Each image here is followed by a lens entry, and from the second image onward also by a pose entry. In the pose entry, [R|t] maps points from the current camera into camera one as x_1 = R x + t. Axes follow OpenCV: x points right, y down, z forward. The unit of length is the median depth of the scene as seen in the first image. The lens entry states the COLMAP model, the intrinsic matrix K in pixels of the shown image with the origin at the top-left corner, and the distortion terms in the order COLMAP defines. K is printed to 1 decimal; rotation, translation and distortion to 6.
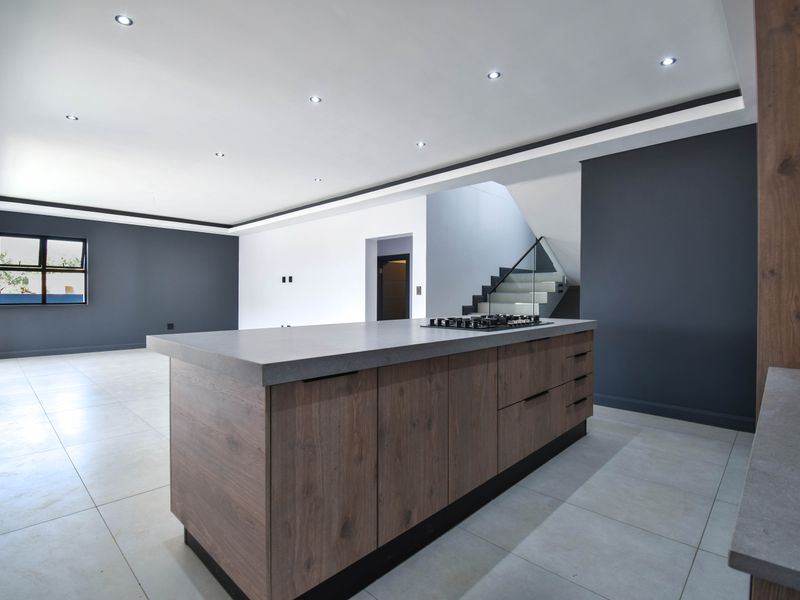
lens RADIAL K [[406.8, 0, 414.3], [0, 406.8, 304.2], [0, 0, 1]] dist [0.002759, -0.013638]
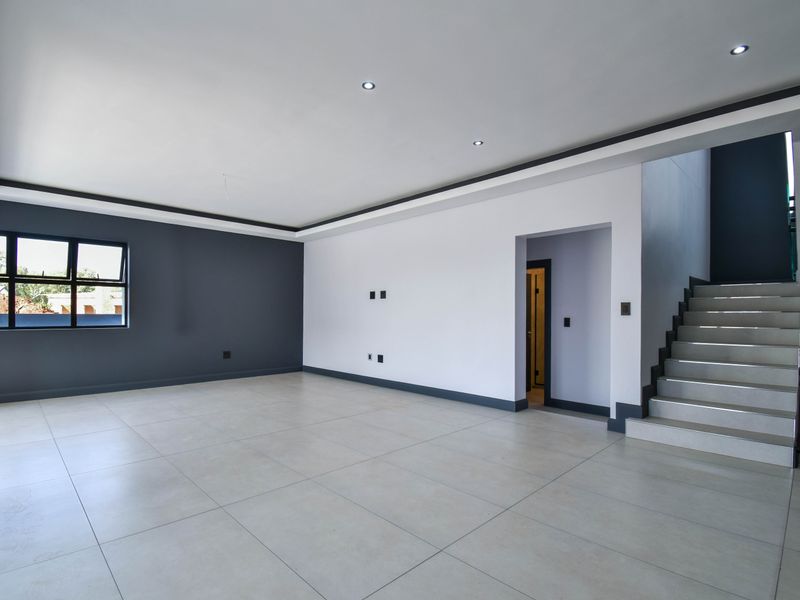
lens RADIAL K [[406.8, 0, 380.4], [0, 406.8, 312.1], [0, 0, 1]] dist [0.002759, -0.013638]
pose [[0.998285, -0.001434, -0.058531, -0.280872], [-0.000445, 0.999485, -0.032091, -0.004909], [0.058547, 0.032062, 0.997770, 0.258483]]
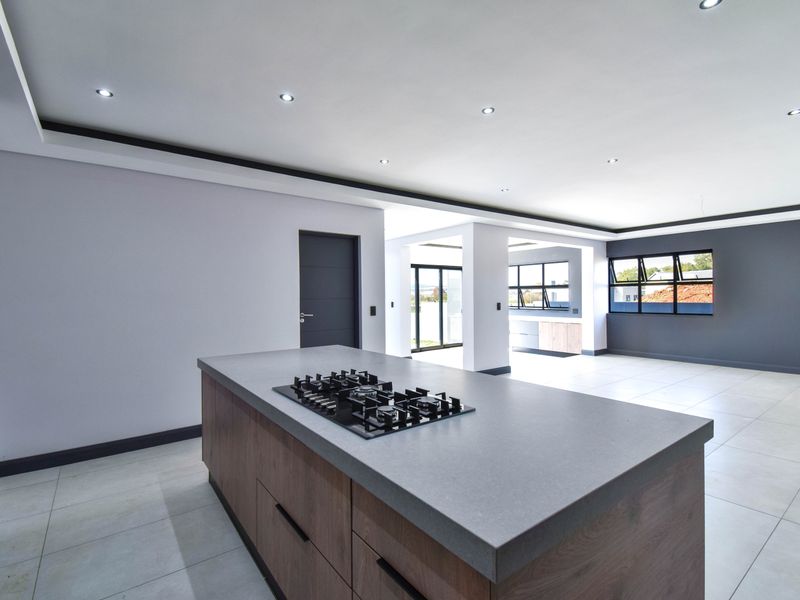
lens RADIAL K [[406.8, 0, 403.0], [0, 406.8, 298.6], [0, 0, 1]] dist [0.002759, -0.013638]
pose [[-0.175365, 0.001370, -0.984502, 0.298656], [-0.014141, 0.999892, 0.003910, -0.033026], [0.984402, 0.014607, -0.175327, 0.433522]]
